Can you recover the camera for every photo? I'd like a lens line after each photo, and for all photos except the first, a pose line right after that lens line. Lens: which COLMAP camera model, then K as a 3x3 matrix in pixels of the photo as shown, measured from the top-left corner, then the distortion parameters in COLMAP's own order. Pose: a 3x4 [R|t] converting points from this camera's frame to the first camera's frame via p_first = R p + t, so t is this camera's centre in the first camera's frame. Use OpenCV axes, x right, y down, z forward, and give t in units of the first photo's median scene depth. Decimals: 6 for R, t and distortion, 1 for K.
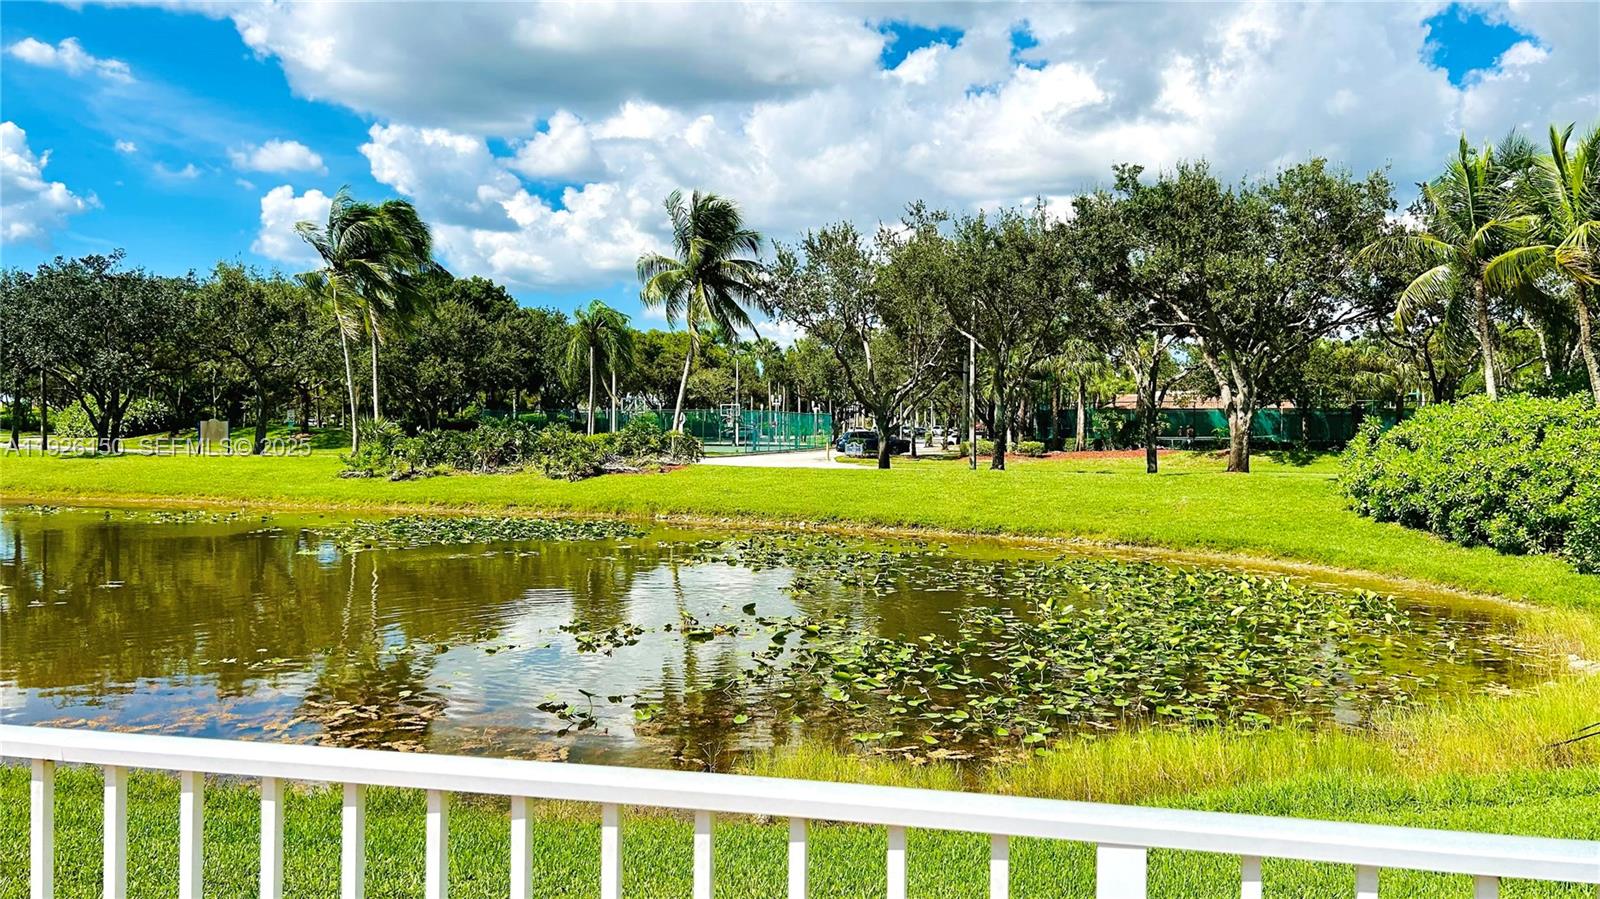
lens RADIAL K [[1161.9, 0, 806.0], [0, 1161.9, 475.6], [0, 0, 1]] dist [-0.004270, -0.009764]
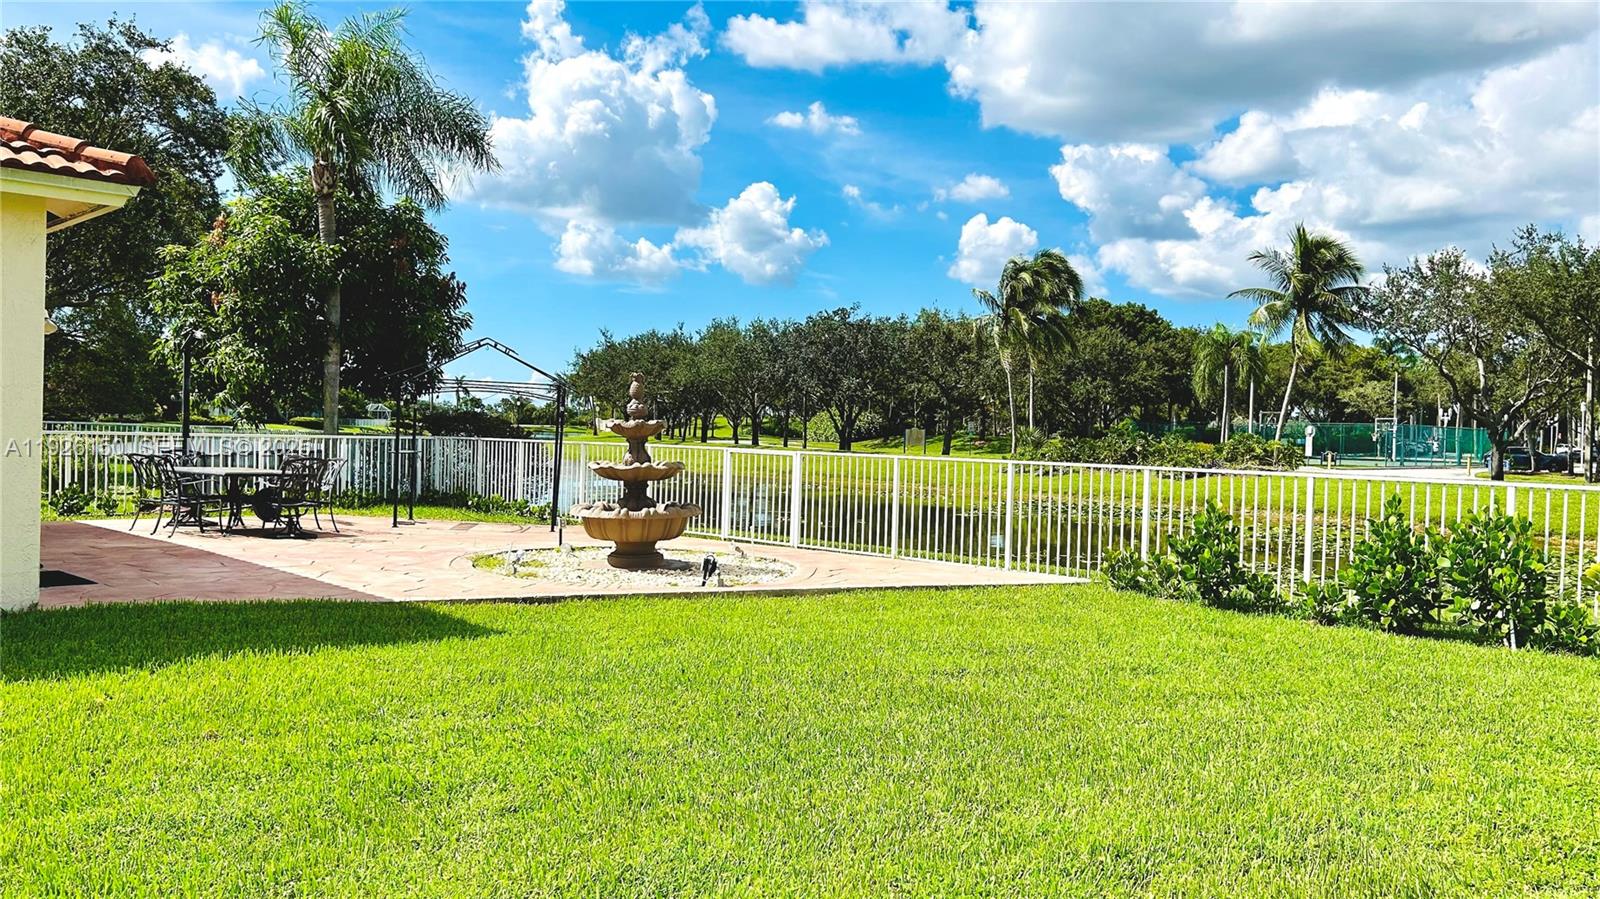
lens RADIAL K [[1395.7, 0, 800.0], [0, 1395.7, 449.5], [0, 0, 1]] dist [-0.003194, -0.003411]
pose [[0.852673, 0.016874, -0.522173, 0.153907], [-0.036781, 0.998937, -0.027782, 0.018697], [0.521149, 0.042895, 0.852387, -0.312110]]
